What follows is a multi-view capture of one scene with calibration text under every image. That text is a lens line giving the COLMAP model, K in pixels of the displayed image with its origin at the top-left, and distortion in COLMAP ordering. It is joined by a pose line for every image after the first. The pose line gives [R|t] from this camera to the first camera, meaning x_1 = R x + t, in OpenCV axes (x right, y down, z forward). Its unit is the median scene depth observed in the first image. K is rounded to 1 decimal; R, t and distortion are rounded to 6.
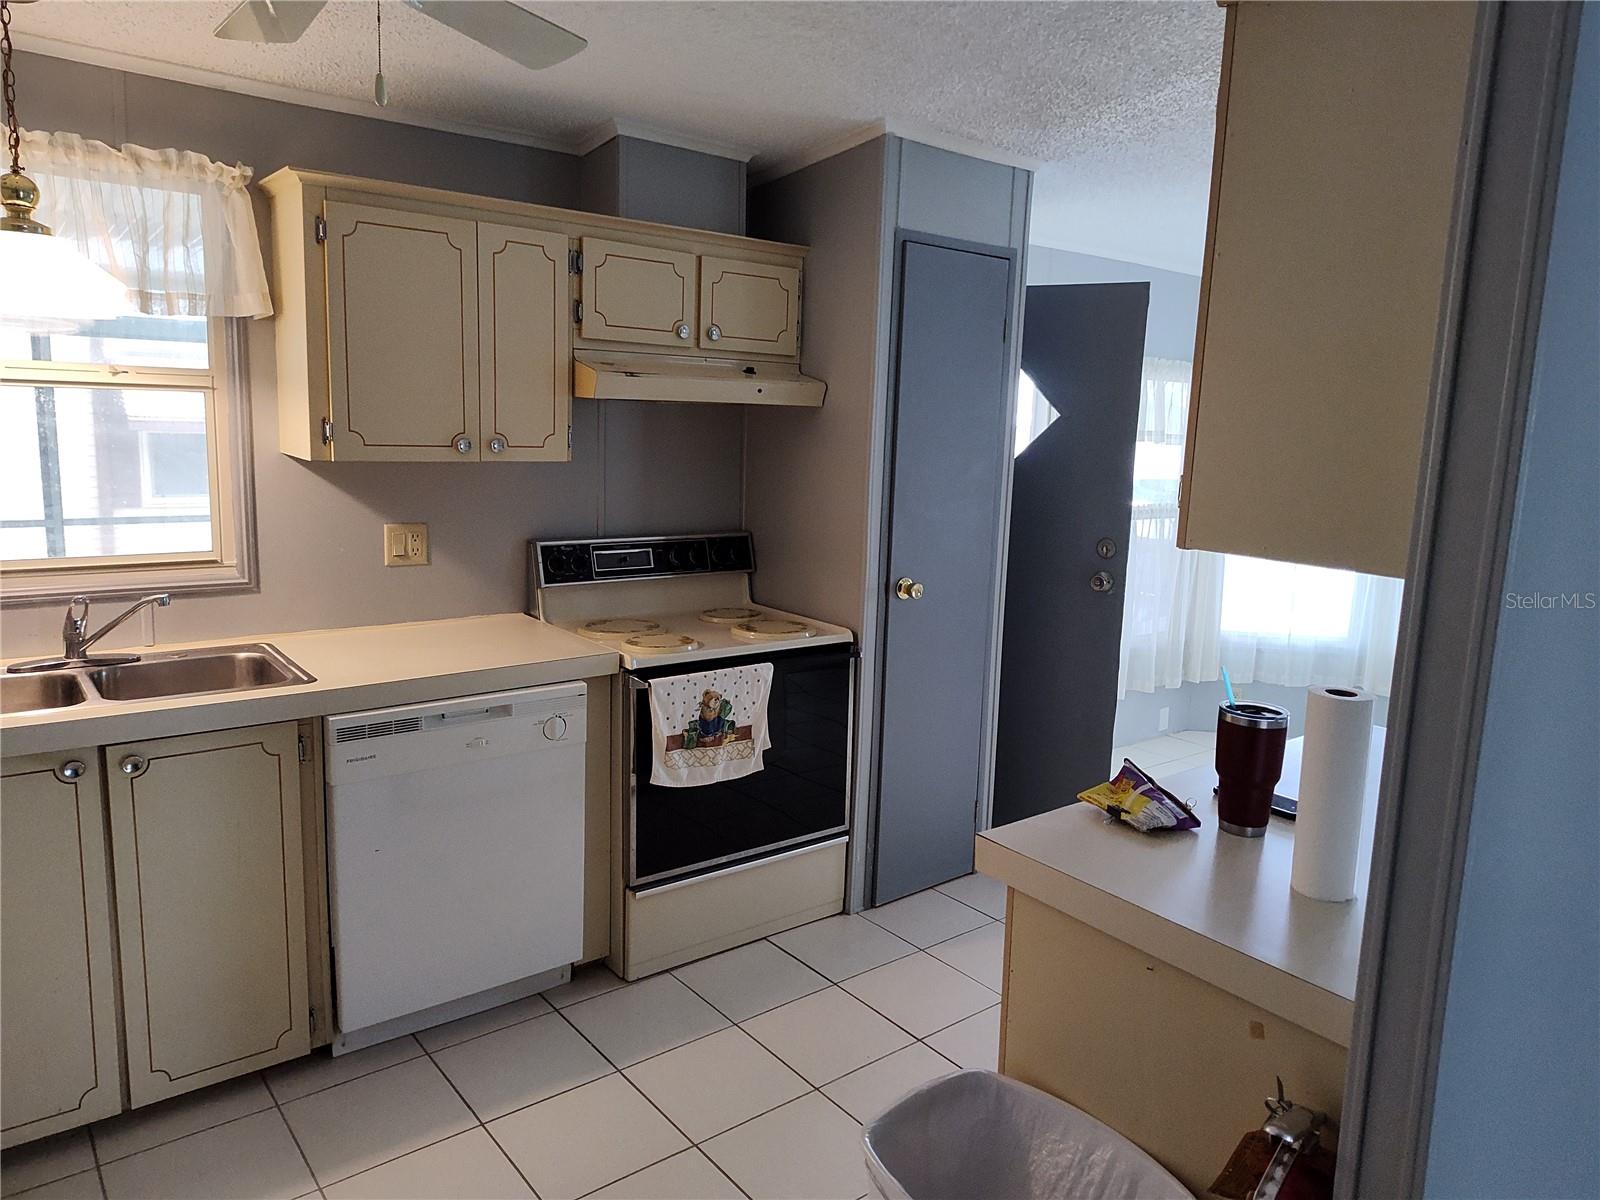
lens RADIAL K [[1075.0, 0, 831.1], [0, 1075.0, 588.8], [0, 0, 1]] dist [-0.009132, -0.018009]
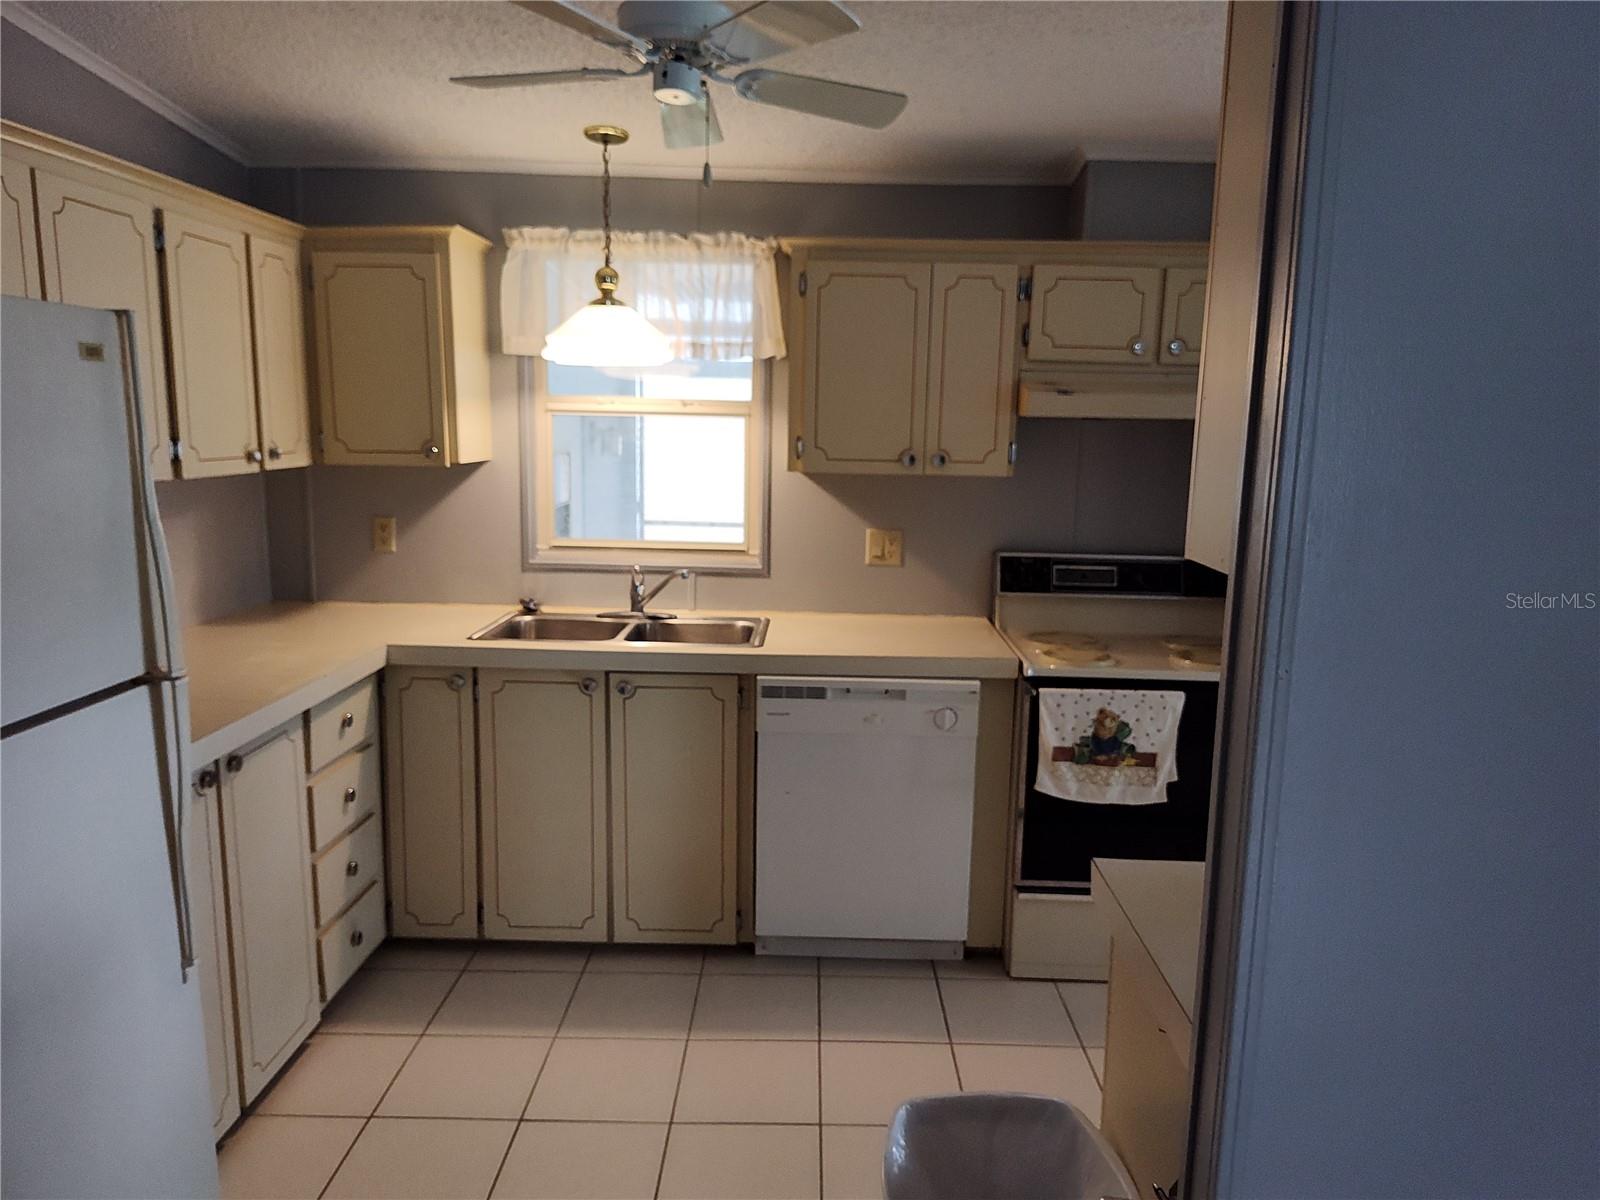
lens RADIAL K [[1075.0, 0, 788.4], [0, 1075.0, 604.7], [0, 0, 1]] dist [-0.009132, -0.018009]
pose [[0.763151, 0.087135, -0.640318, 0.295555], [-0.095529, 0.995193, 0.021573, 0.005740], [0.639120, 0.044706, 0.767807, 0.050723]]
